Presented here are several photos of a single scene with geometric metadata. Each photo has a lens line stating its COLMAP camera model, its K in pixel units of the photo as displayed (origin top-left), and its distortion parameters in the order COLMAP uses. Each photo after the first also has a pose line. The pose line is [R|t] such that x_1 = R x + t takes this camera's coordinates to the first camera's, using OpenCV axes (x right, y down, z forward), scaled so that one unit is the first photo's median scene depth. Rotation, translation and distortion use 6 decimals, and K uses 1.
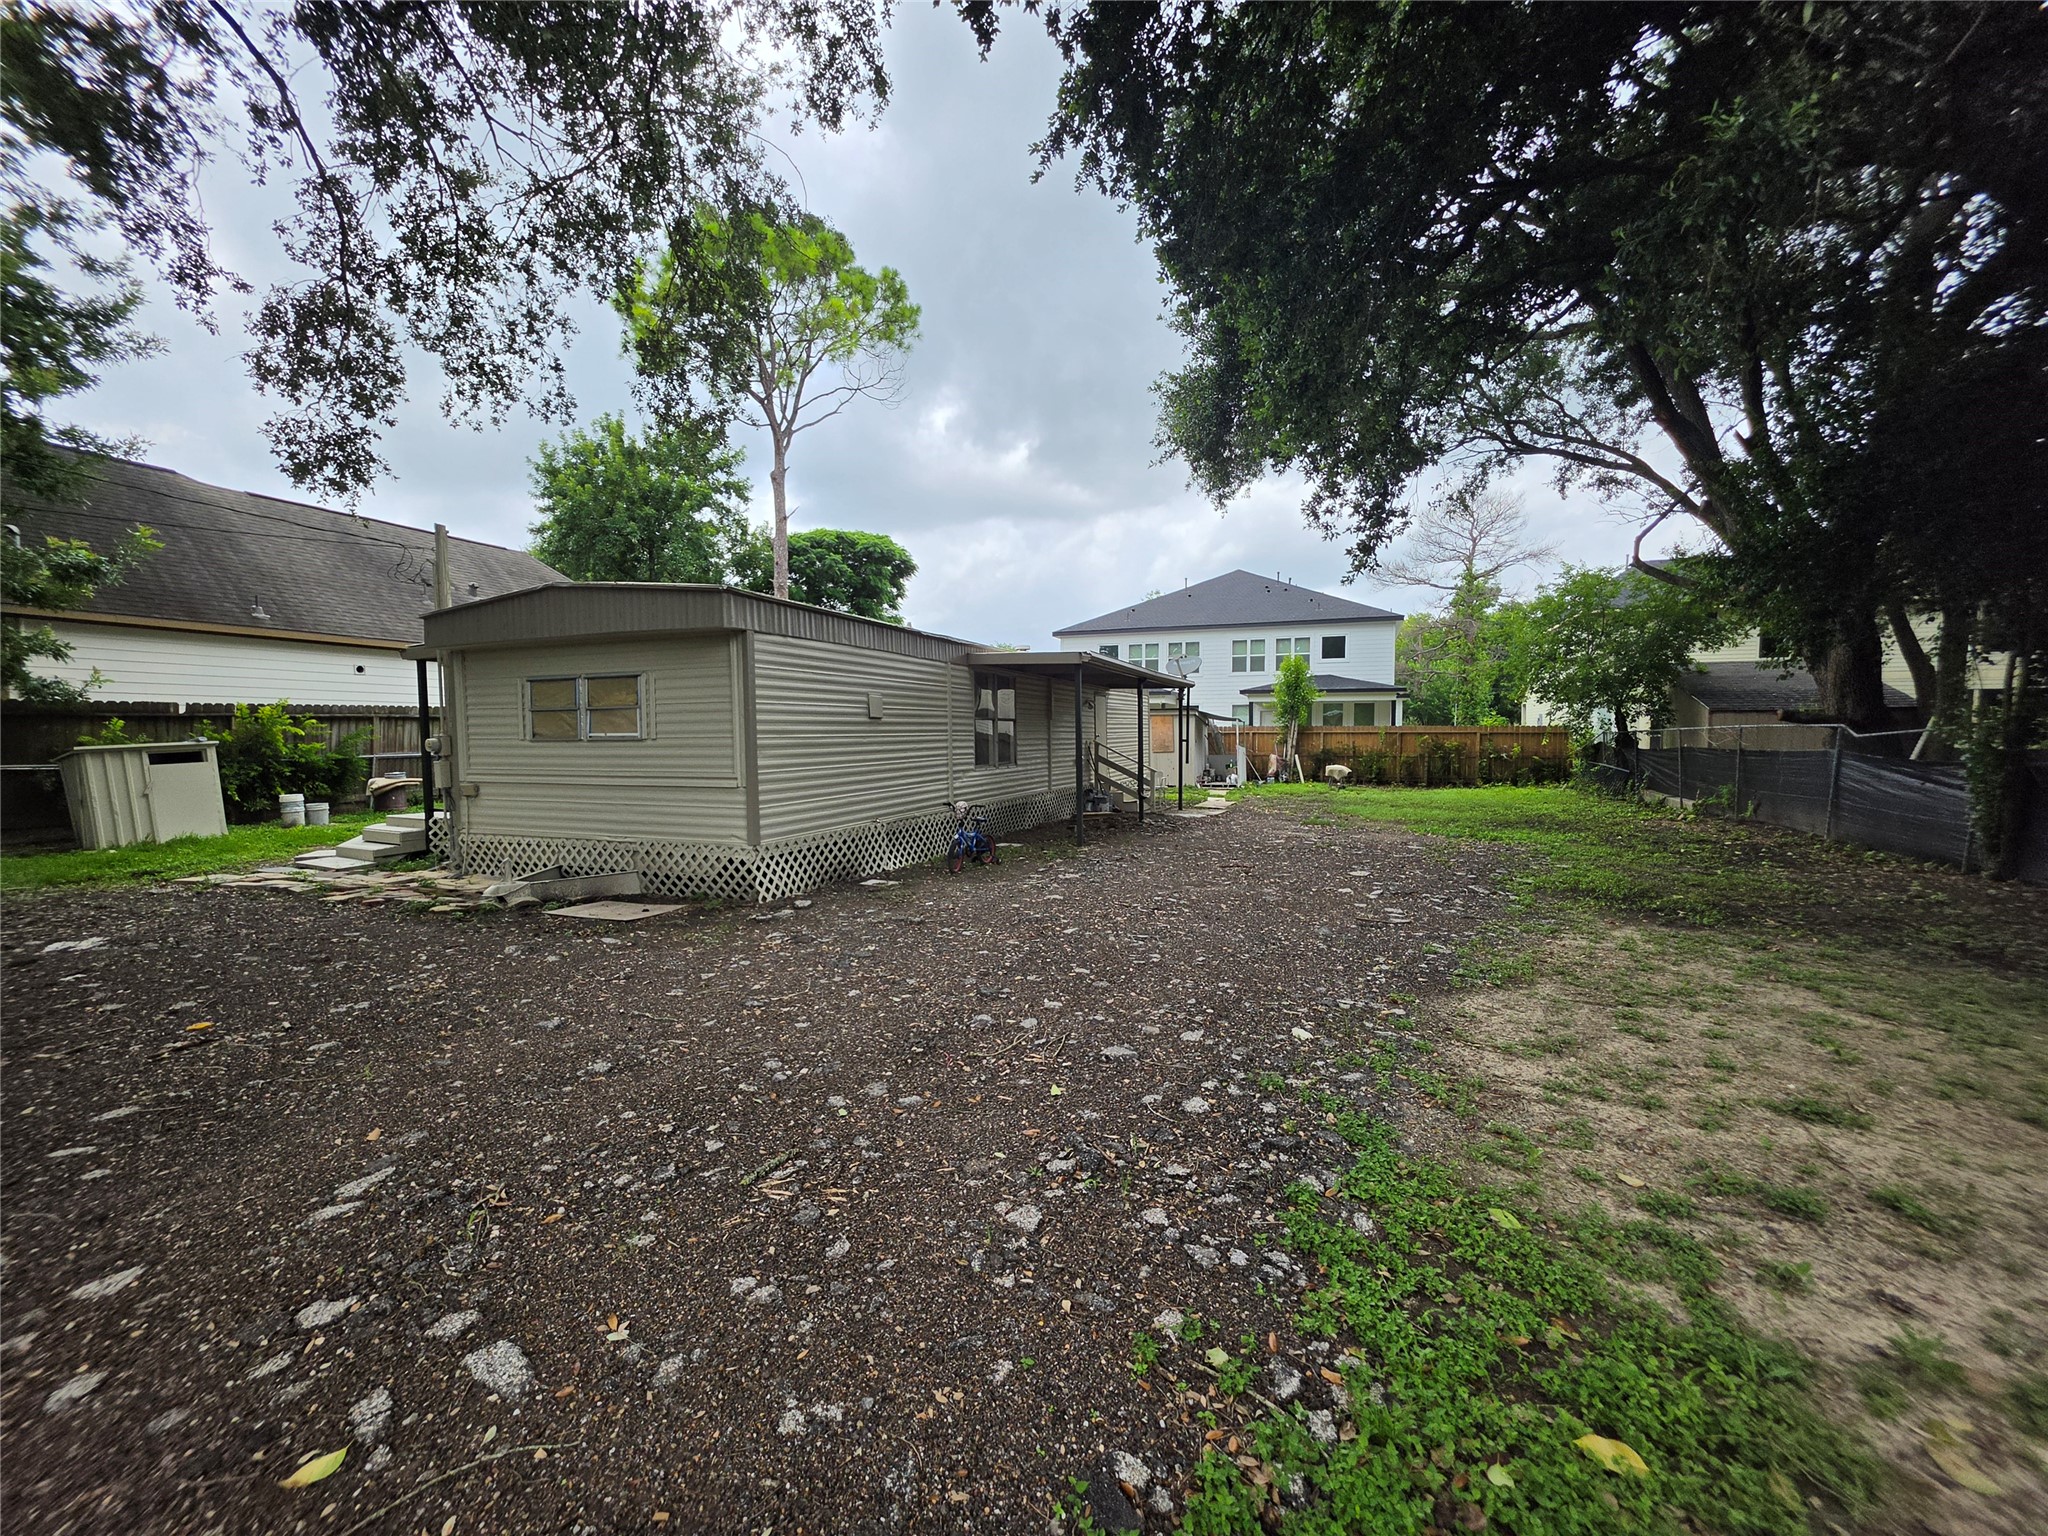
lens RADIAL K [[825.6, 0, 1029.1], [0, 825.6, 765.4], [0, 0, 1]] dist [-0.008754, 0.002755]
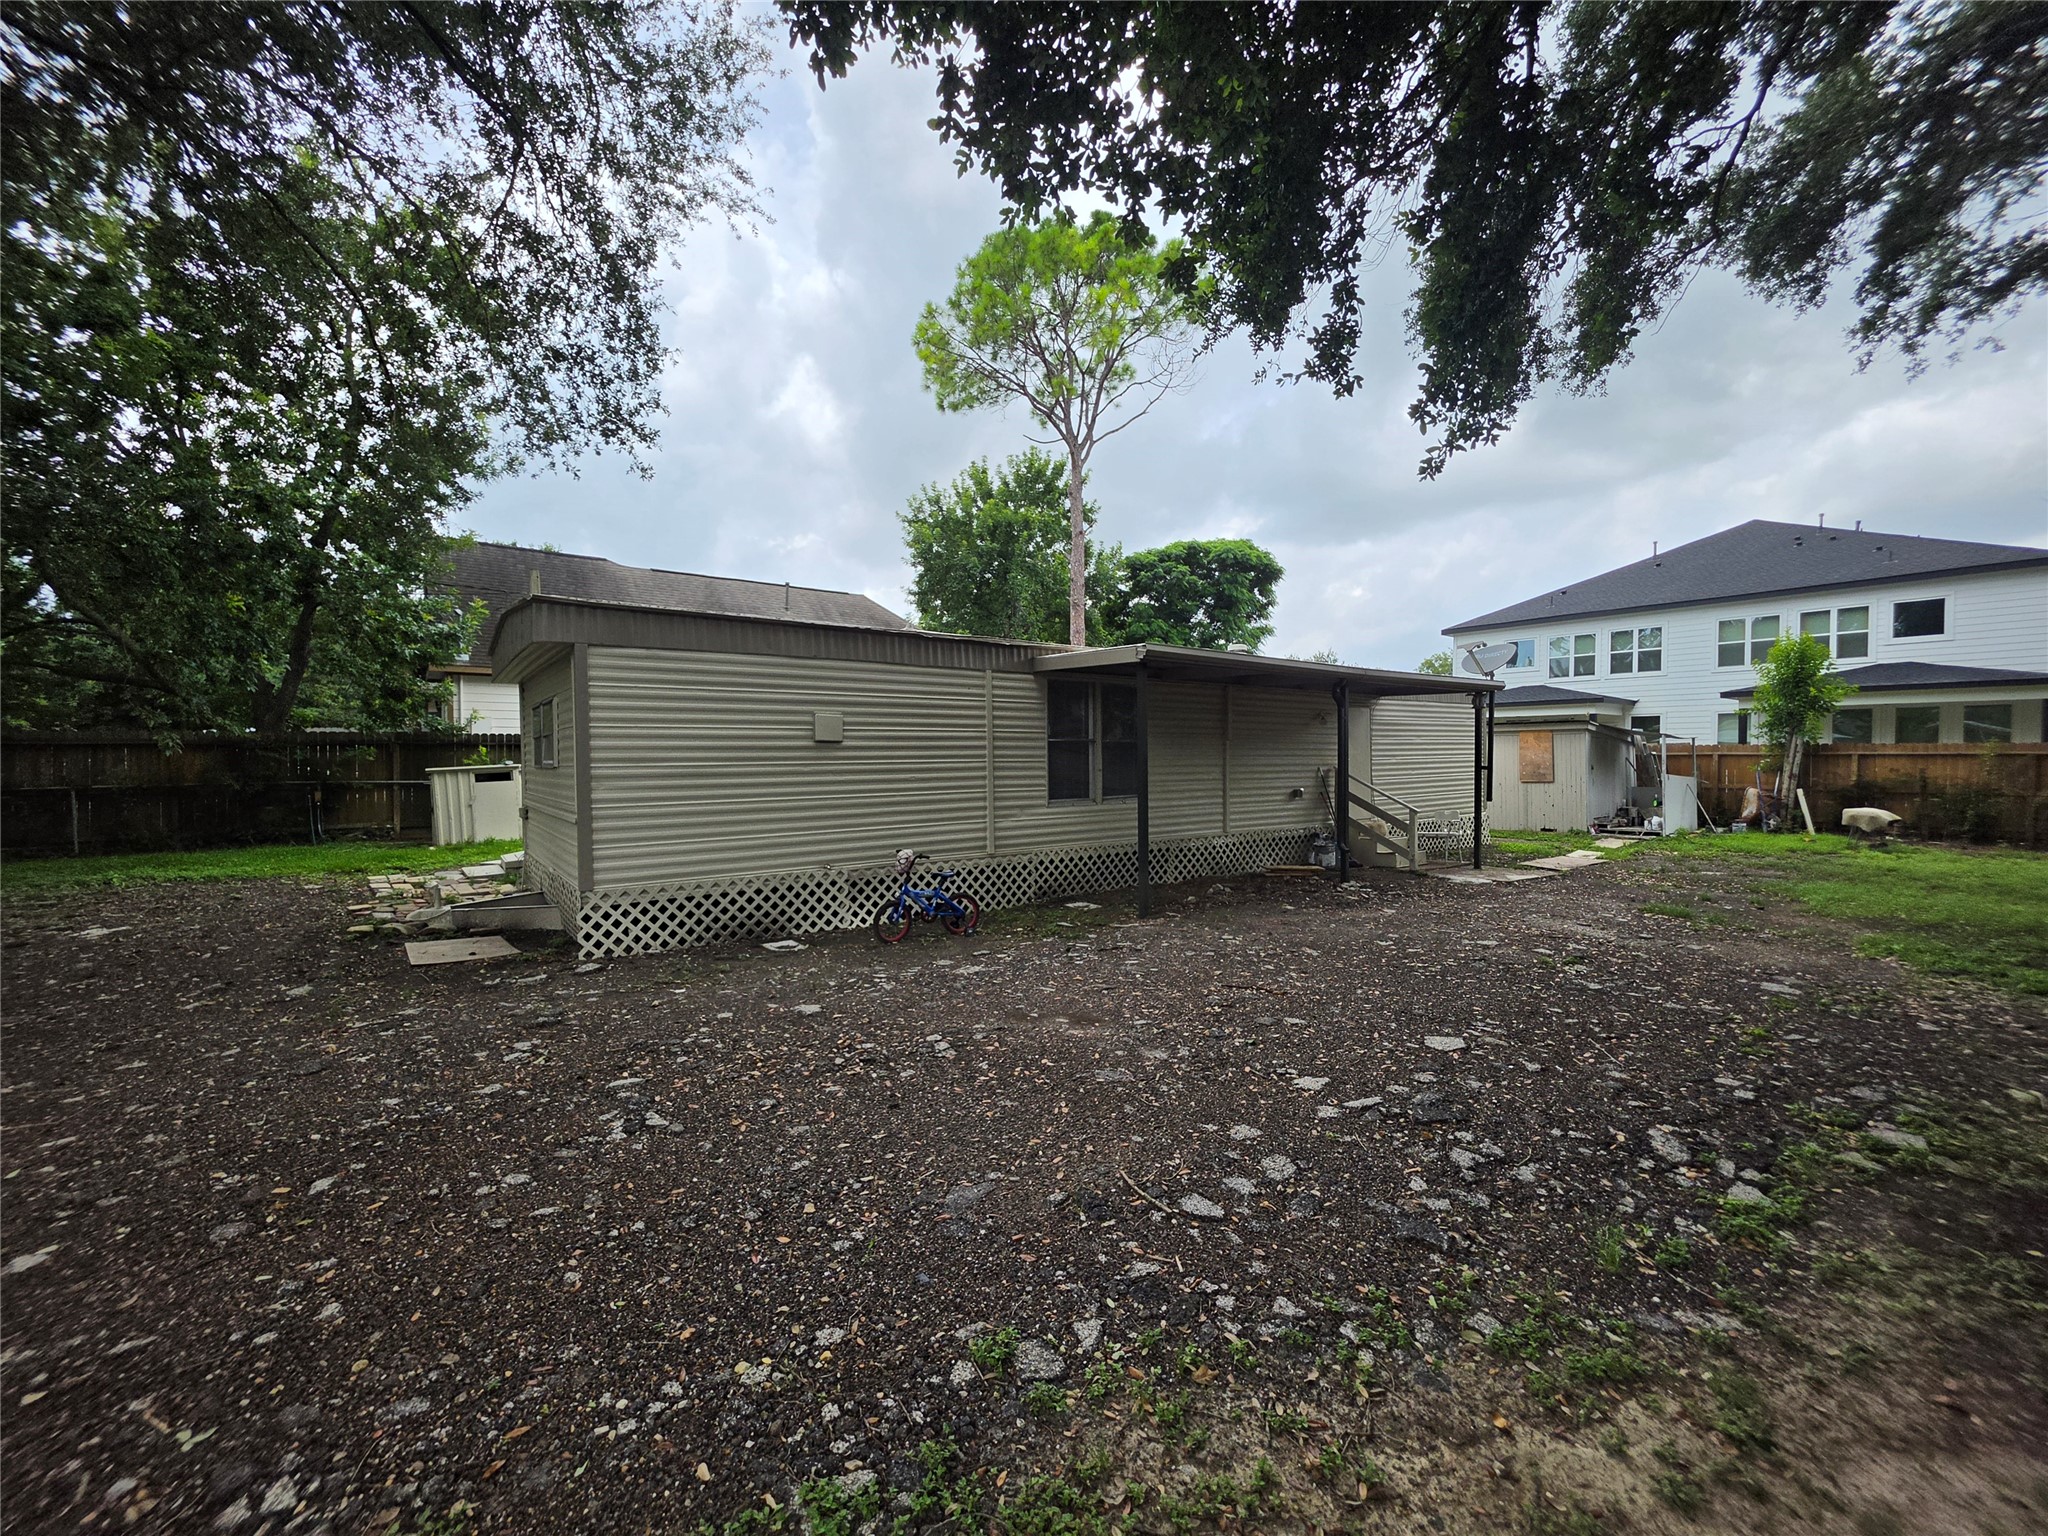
lens RADIAL K [[825.6, 0, 1021.1], [0, 825.6, 772.7], [0, 0, 1]] dist [-0.008754, 0.002755]
pose [[0.853041, 0.010627, -0.521736, 0.187668], [-0.018892, 0.999766, -0.010524, -0.010048], [0.521502, 0.018834, 0.853042, 0.184485]]
